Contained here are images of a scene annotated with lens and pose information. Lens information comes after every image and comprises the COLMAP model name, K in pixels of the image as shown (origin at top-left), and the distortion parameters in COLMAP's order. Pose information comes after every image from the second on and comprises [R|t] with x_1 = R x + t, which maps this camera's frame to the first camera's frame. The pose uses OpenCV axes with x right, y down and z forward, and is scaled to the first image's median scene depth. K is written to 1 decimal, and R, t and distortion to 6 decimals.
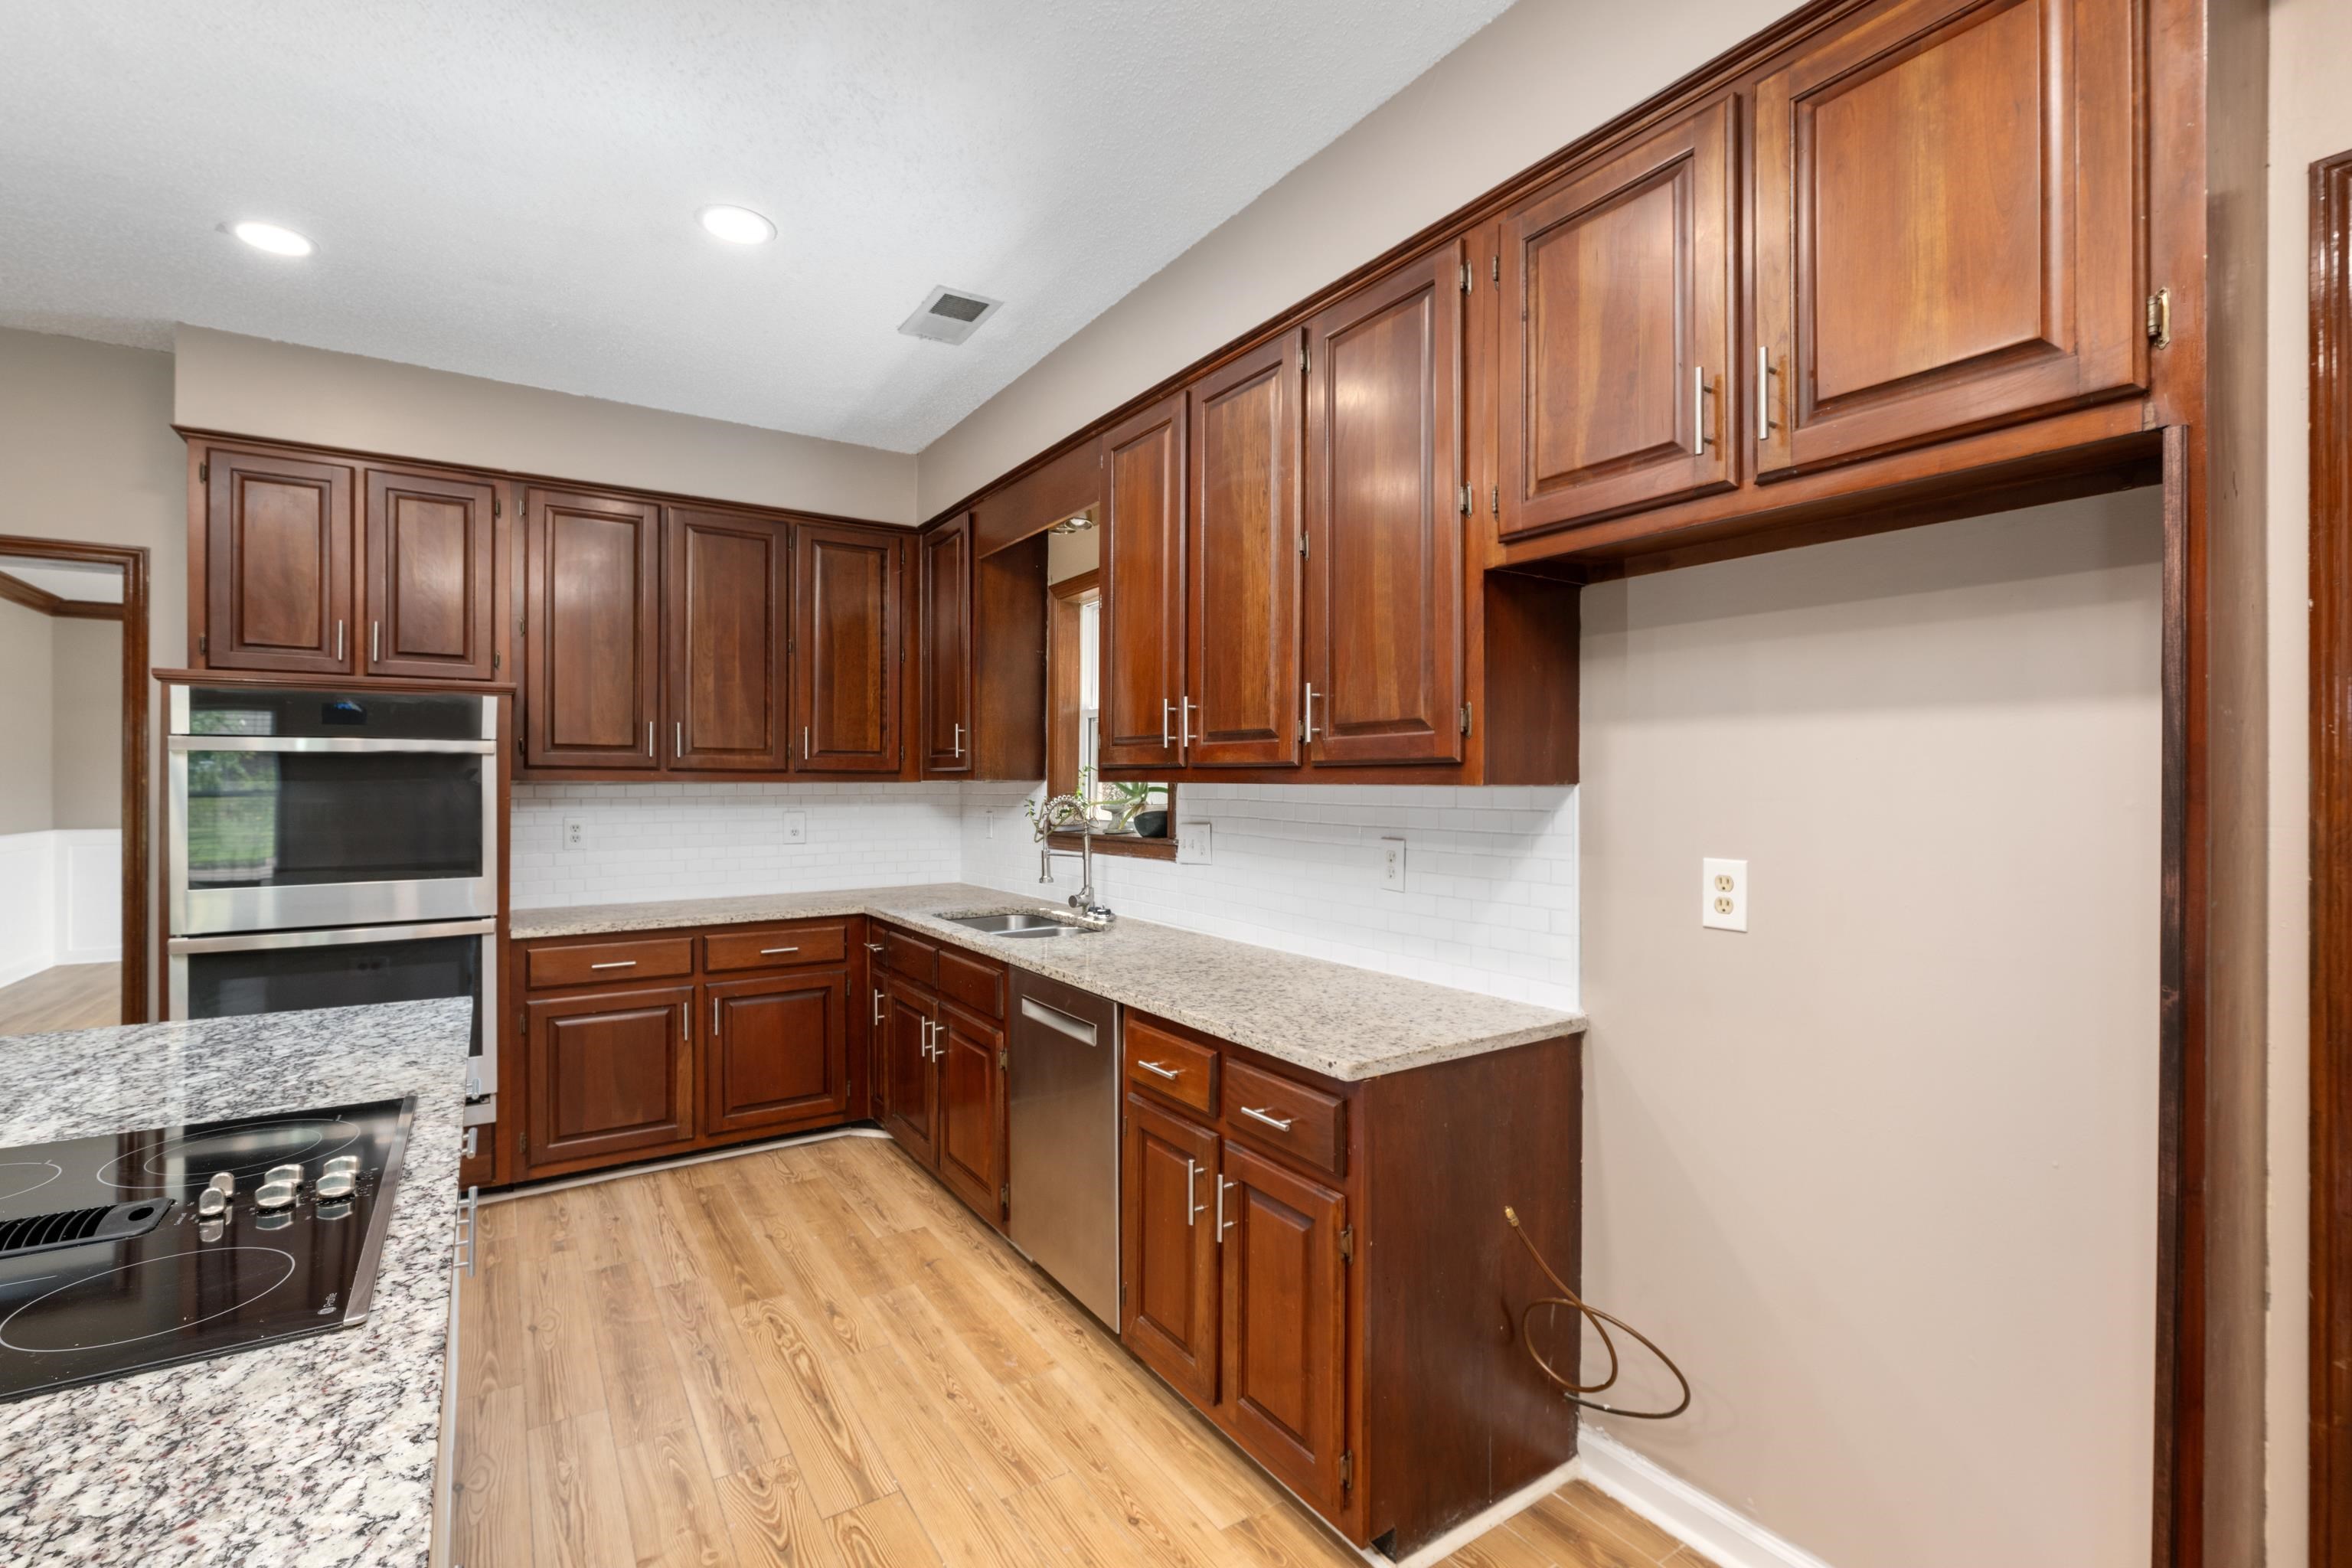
lens RADIAL K [[1059.2, 0, 1191.8], [0, 1059.2, 784.6], [0, 0, 1]] dist [0.000243, 0.000089]
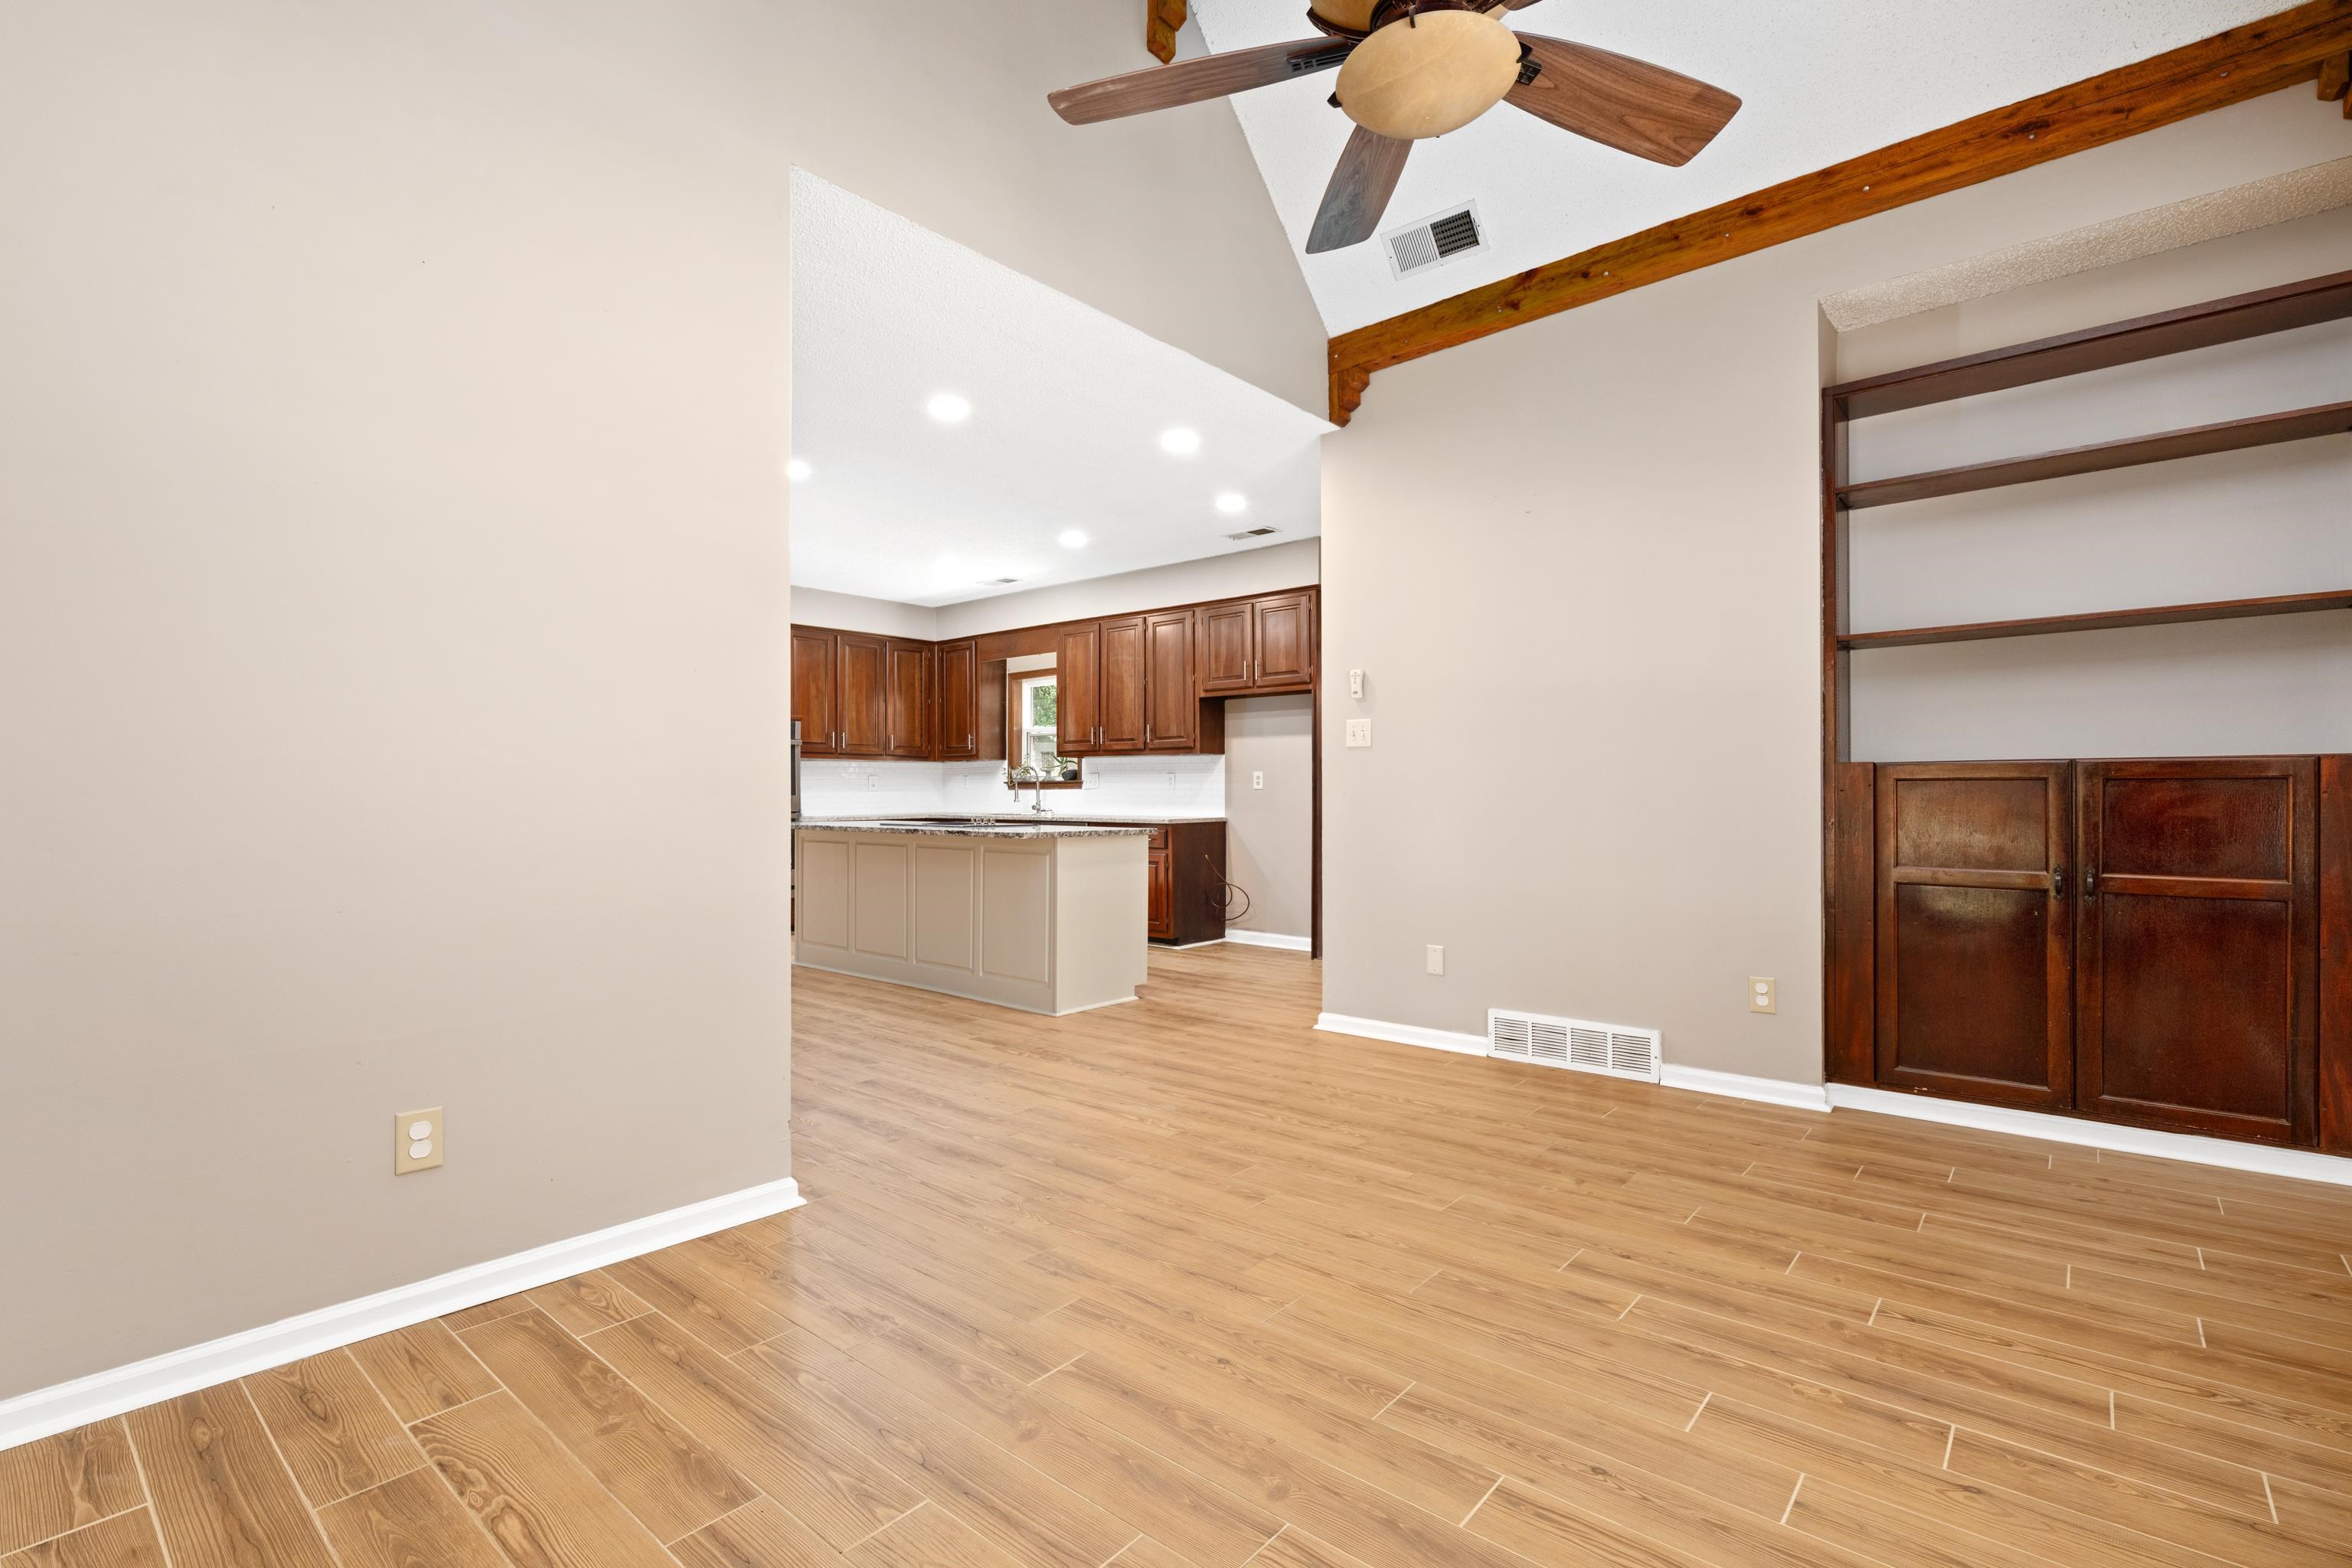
lens RADIAL K [[1059.2, 0, 1182.8], [0, 1059.2, 784.9], [0, 0, 1]] dist [0.000243, 0.000089]
pose [[0.960726, -0.004819, 0.277457, -0.685161], [0.006729, 0.999960, -0.005934, 0.110888], [-0.277417, 0.007568, 0.960720, -2.151301]]
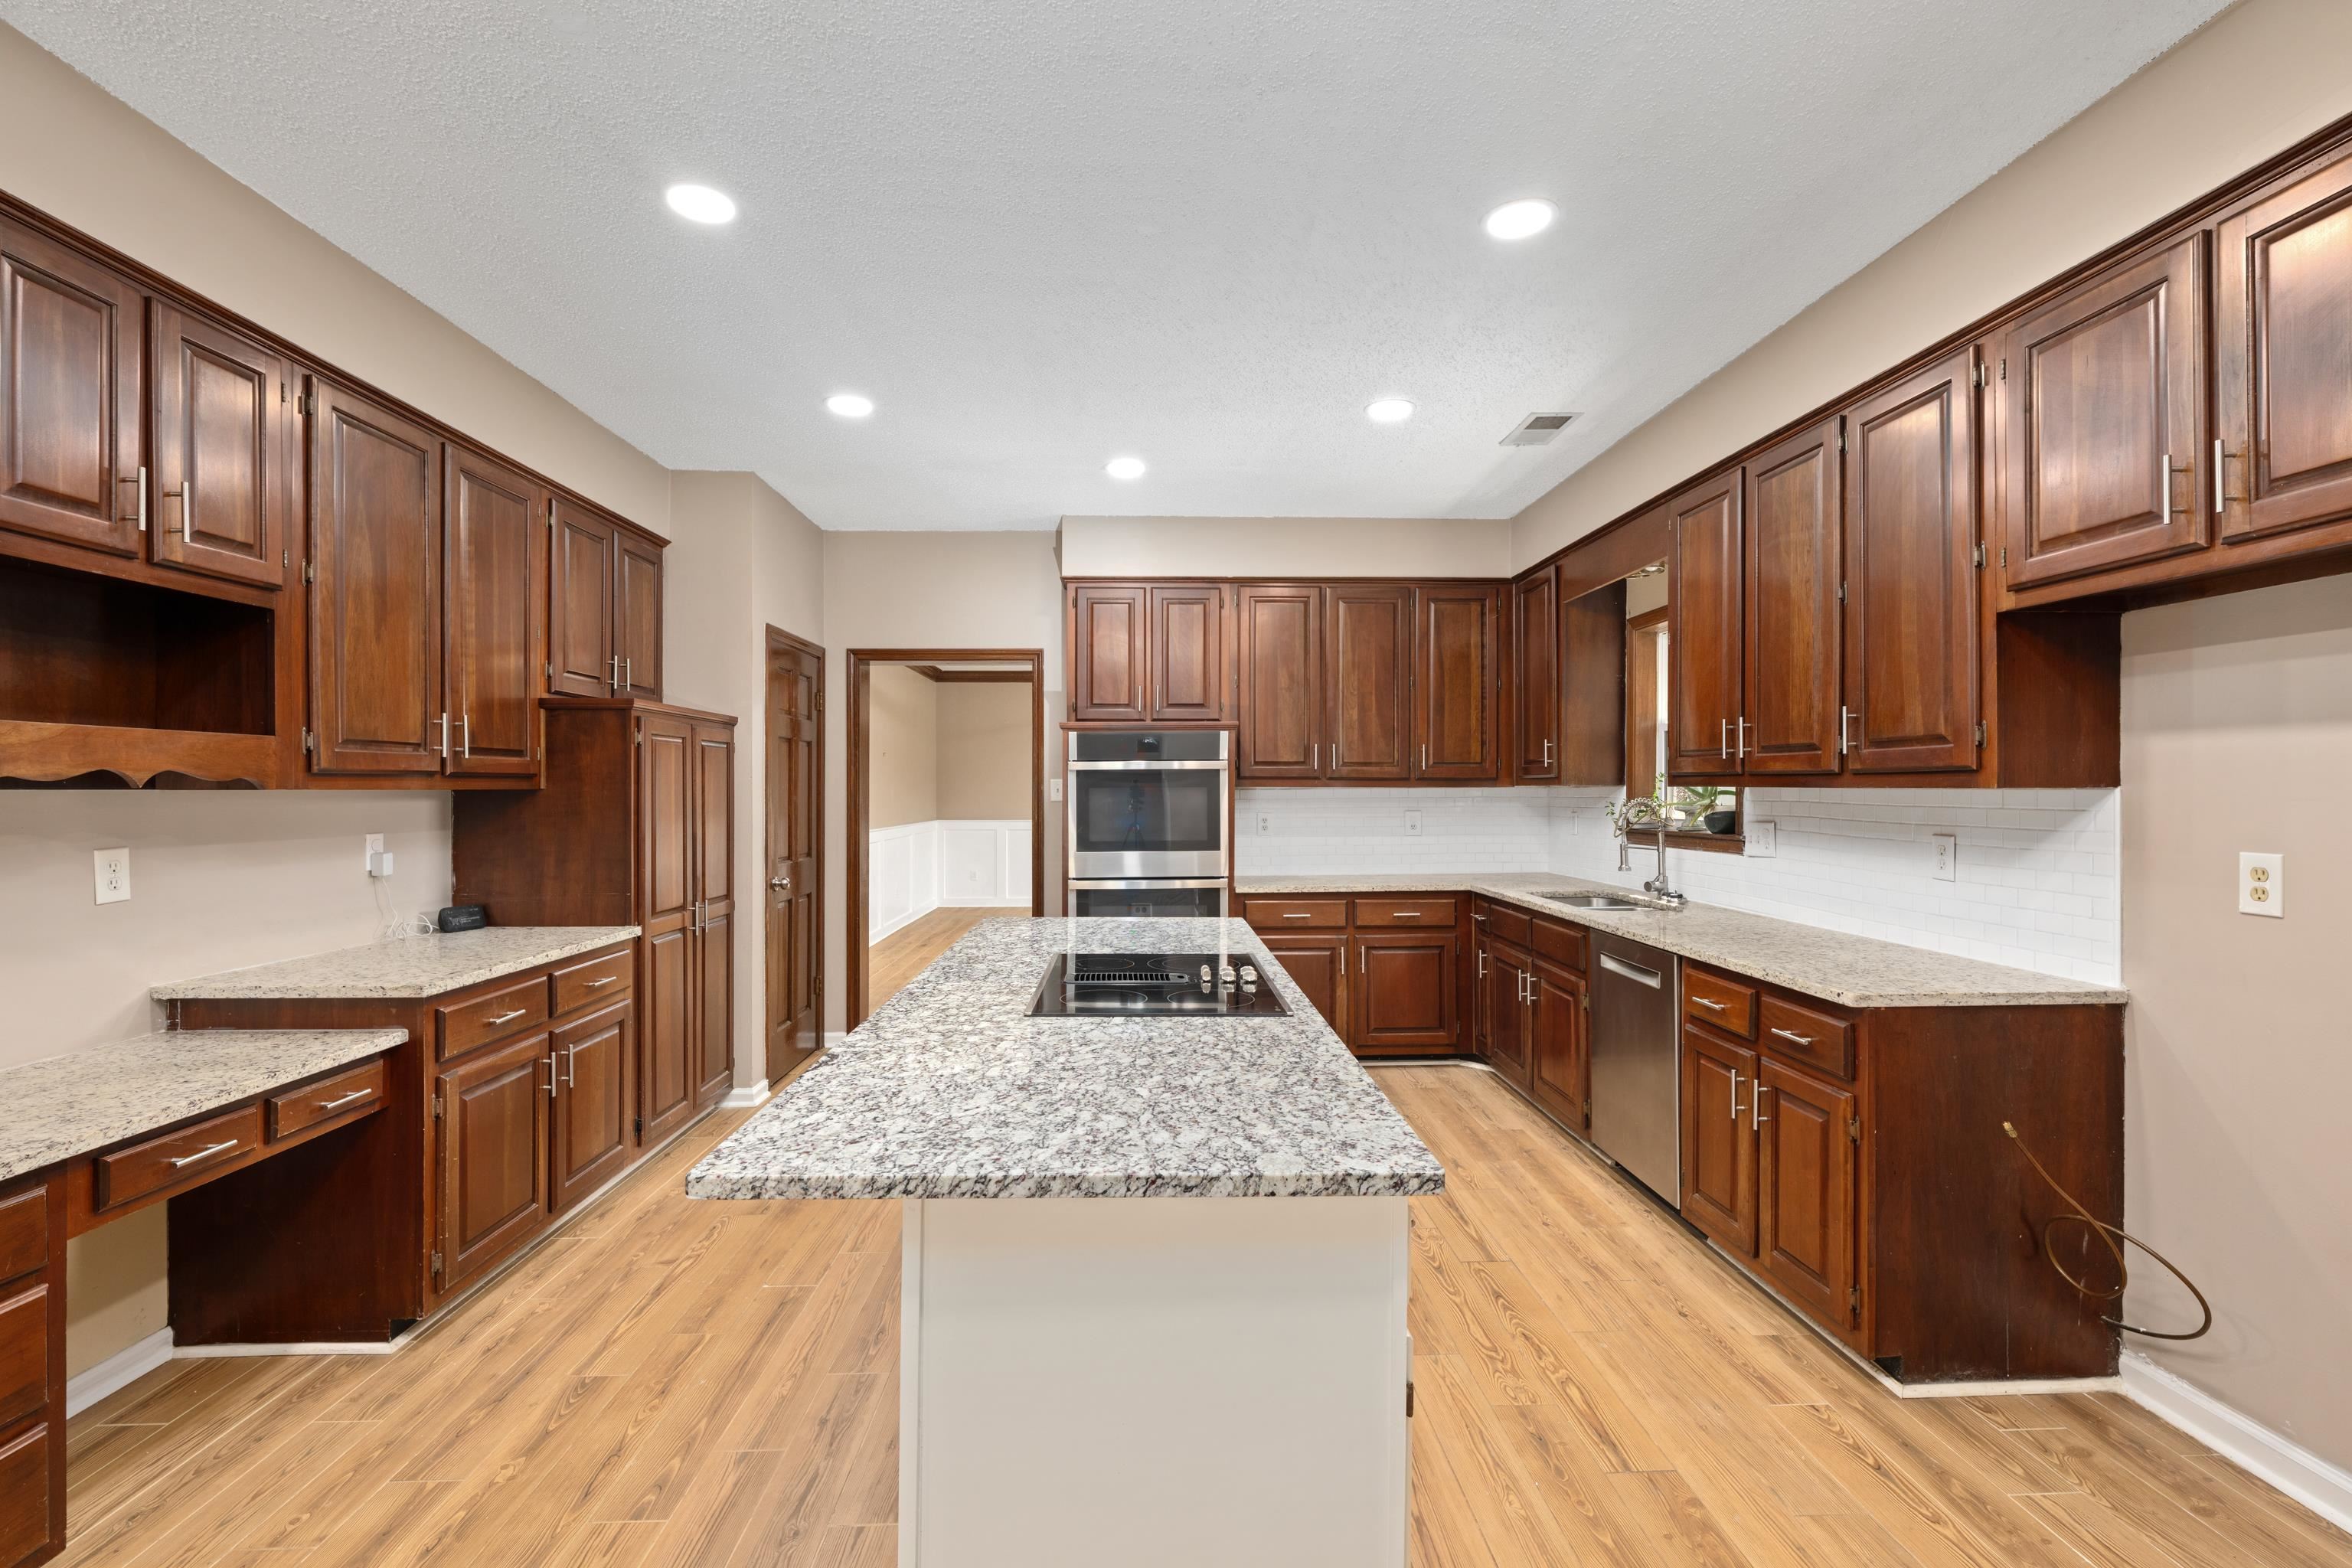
lens RADIAL K [[1059.2, 0, 1156.6], [0, 1059.2, 788.3], [0, 0, 1]] dist [0.000243, 0.000089]
pose [[0.844033, -0.003137, -0.536283, 0.089777], [0.002537, 0.999995, -0.001858, 0.000638], [0.536286, 0.000208, 0.844036, -0.449502]]
